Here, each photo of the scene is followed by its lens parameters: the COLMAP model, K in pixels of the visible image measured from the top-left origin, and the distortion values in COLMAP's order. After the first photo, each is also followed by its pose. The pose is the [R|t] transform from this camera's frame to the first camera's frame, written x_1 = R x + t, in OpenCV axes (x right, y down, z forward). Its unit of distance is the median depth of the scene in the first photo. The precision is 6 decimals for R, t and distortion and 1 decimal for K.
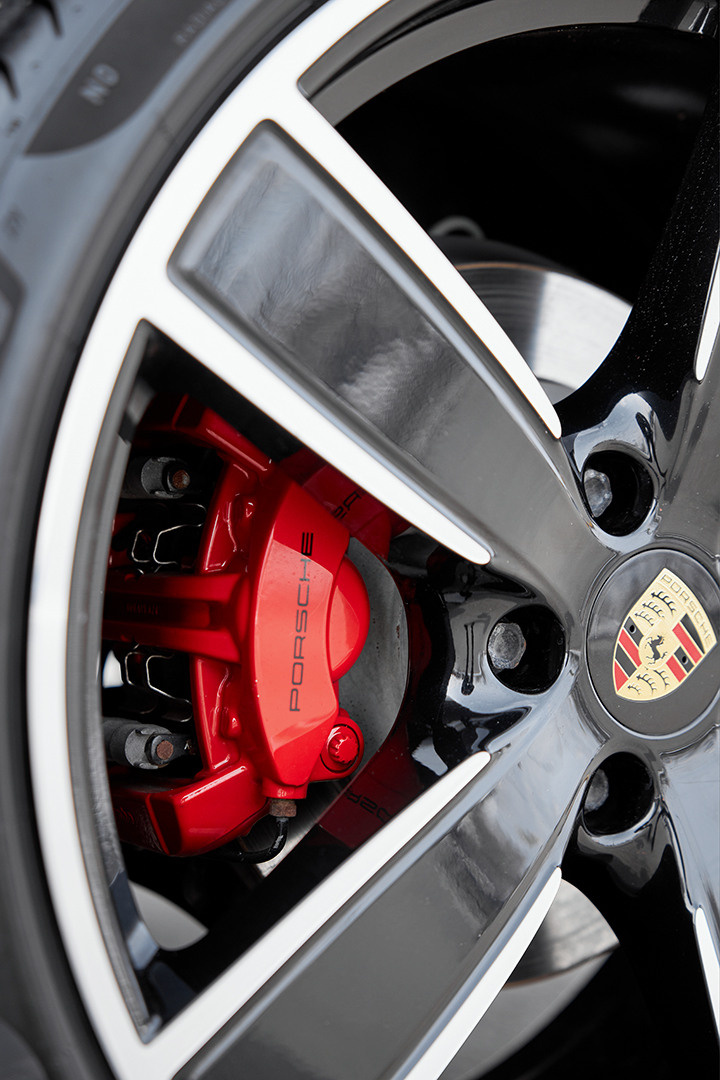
lens RADIAL K [[2131.4, 0, 360.0], [0, 2131.4, 540.0], [0, 0, 1]] dist [-0.000311, -0.120215]
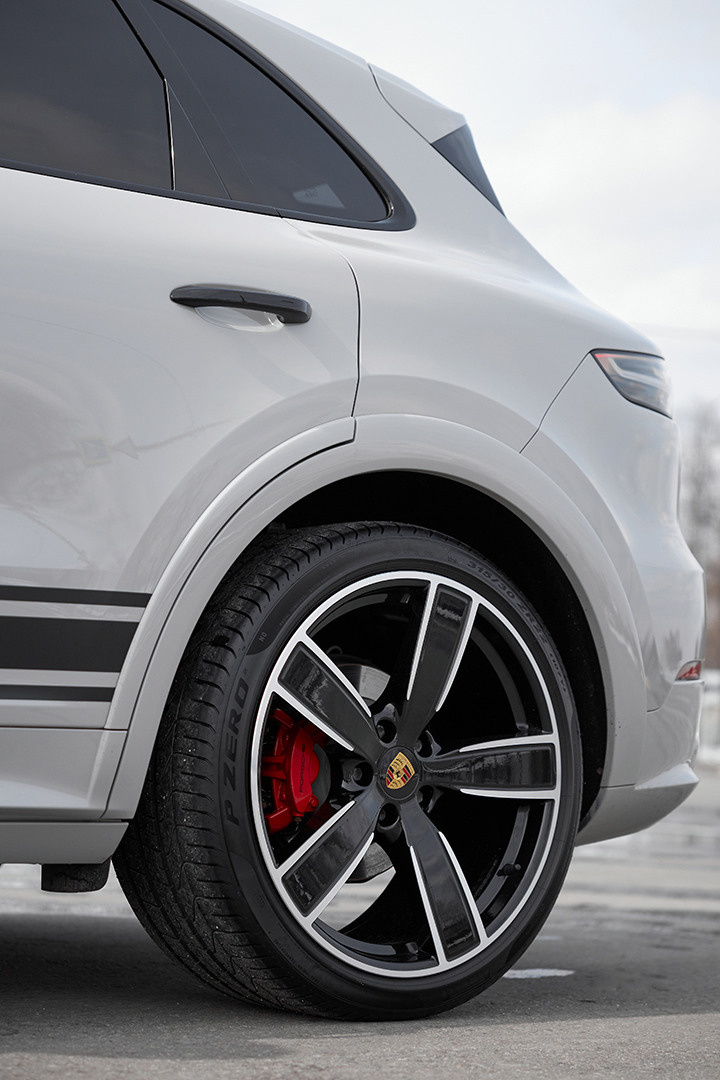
lens RADIAL K [[2131.4, 0, 360.0], [0, 2131.4, 540.0], [0, 0, 1]] dist [-0.000311, -0.120215]
pose [[0.993047, -0.006617, 0.117535, -0.357295], [0.018031, 0.995188, -0.096313, 0.002571], [-0.116332, 0.097763, 0.988387, -2.680999]]
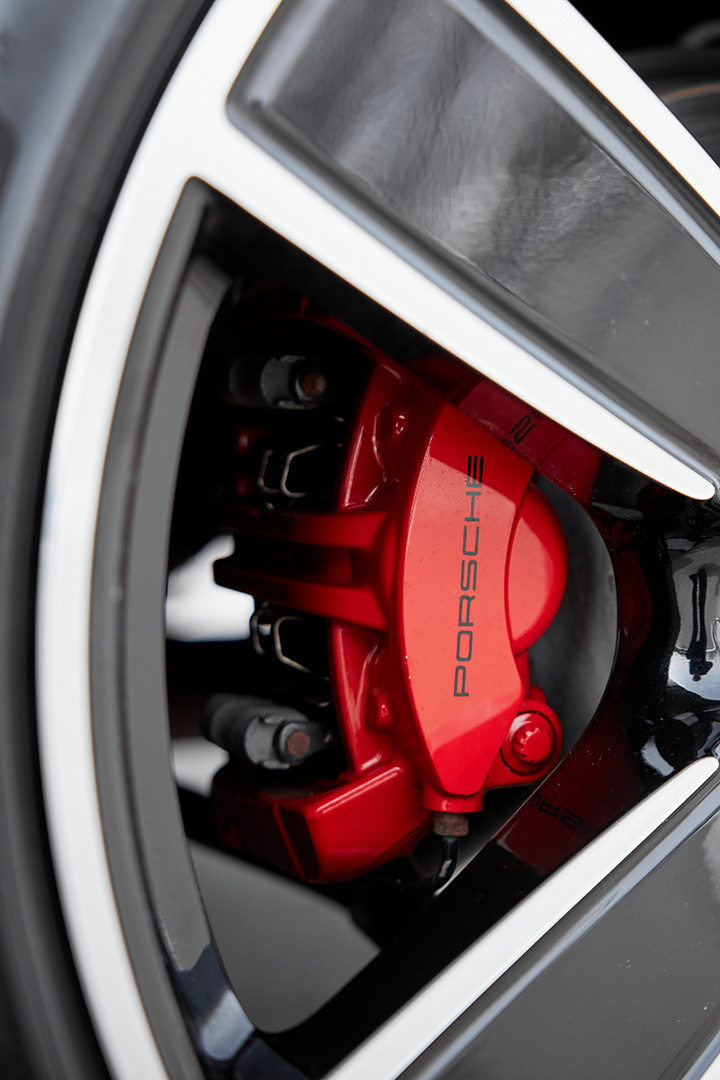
lens RADIAL K [[2239.3, 0, 360.0], [0, 2239.3, 540.0], [0, 0, 1]] dist [0.039577, -0.387802]
pose [[0.982102, -0.007645, -0.188196, 0.081291], [0.022224, 0.996900, 0.075477, -0.033490], [0.187035, -0.078308, 0.979227, 0.230664]]
